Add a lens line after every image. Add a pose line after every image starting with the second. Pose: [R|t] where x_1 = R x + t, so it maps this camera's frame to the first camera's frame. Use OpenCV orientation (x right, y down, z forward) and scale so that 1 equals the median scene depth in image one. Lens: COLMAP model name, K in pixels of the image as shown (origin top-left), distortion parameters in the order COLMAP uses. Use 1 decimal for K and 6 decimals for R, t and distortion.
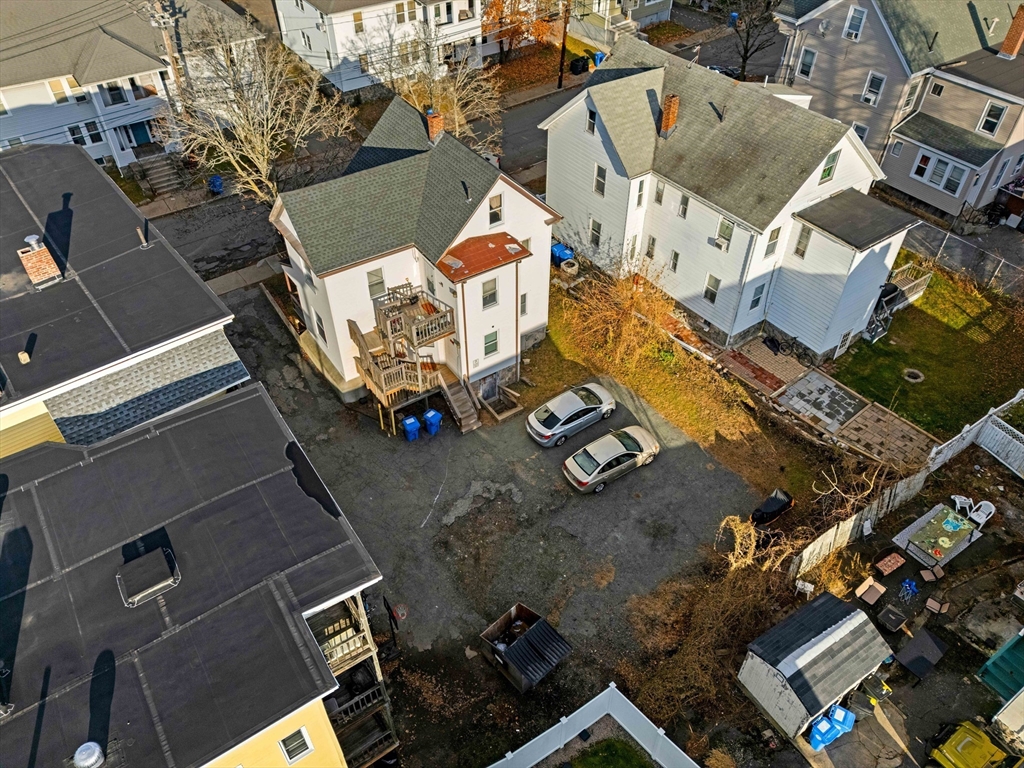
lens RADIAL K [[747.2, 0, 512.8], [0, 747.2, 387.4], [0, 0, 1]] dist [0.096682, -0.101221]
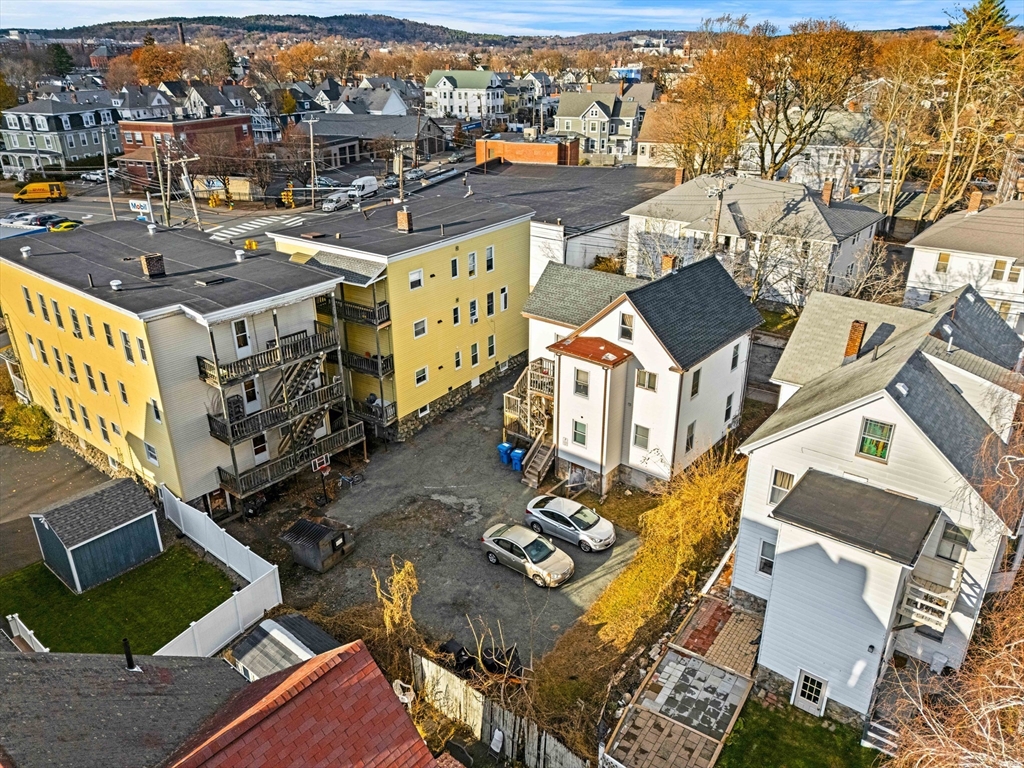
lens RADIAL K [[747.2, 0, 512.8], [0, 747.2, 387.4], [0, 0, 1]] dist [0.096682, -0.101221]
pose [[0.288285, 0.393406, -0.872997, 0.889857], [-0.655206, 0.745897, 0.119765, -0.177927], [0.698282, 0.537466, 0.472793, 0.365699]]
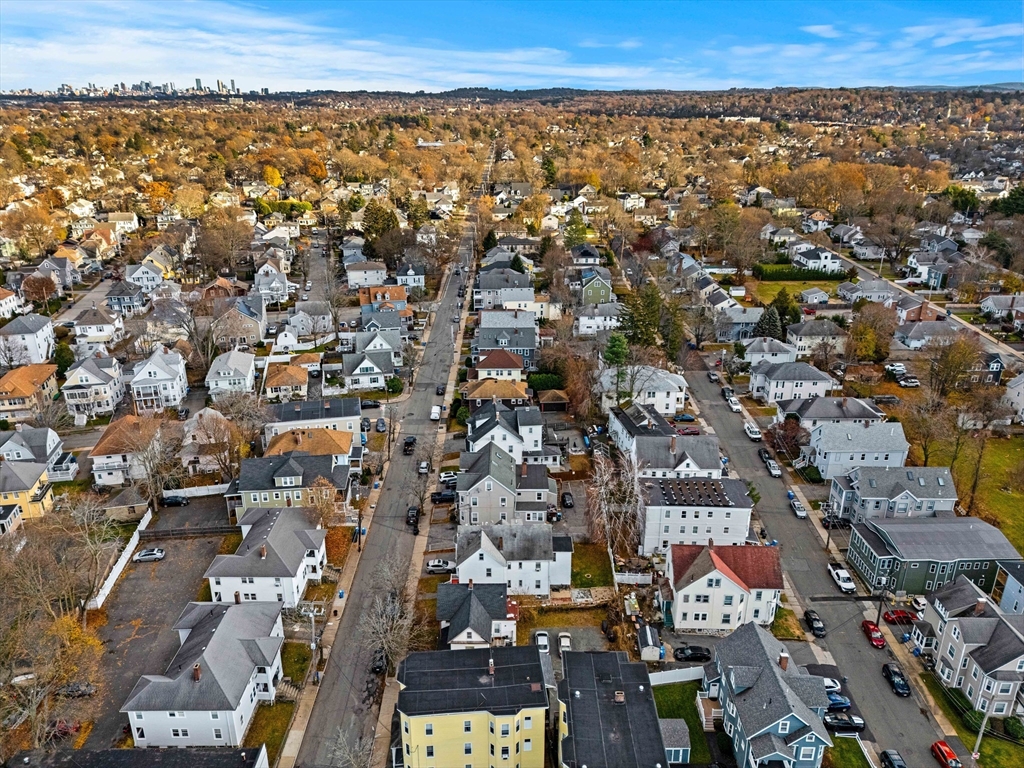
lens RADIAL K [[747.2, 0, 512.8], [0, 747.2, 387.4], [0, 0, 1]] dist [0.096682, -0.101221]
pose [[0.562185, -0.302051, 0.769879, -2.000568], [0.566689, 0.818711, -0.092601, -0.588441], [-0.602338, 0.488341, 0.631436, -1.320448]]
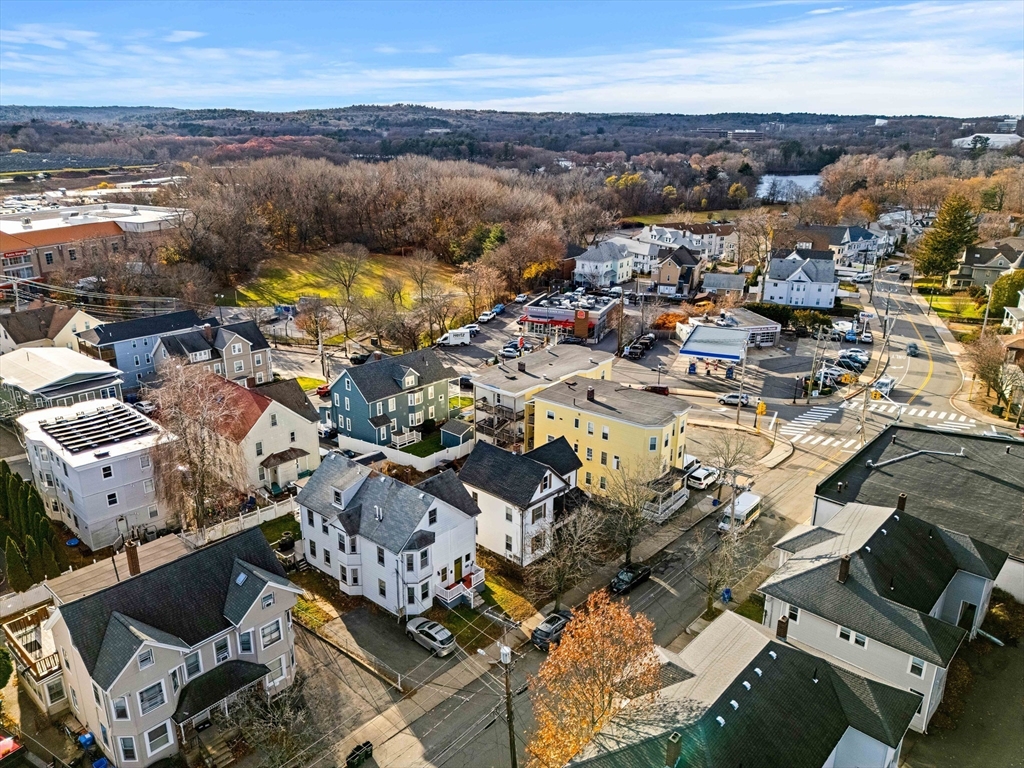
lens RADIAL K [[757.5, 0, 512.0], [0, 757.5, 384.0], [0, 0, 1]] dist [0.108326, -0.110041]
pose [[-0.972043, 0.068095, -0.224713, 0.377836], [-0.167302, 0.470642, 0.866318, -2.245248], [0.164751, 0.879693, -0.446092, 1.742381]]
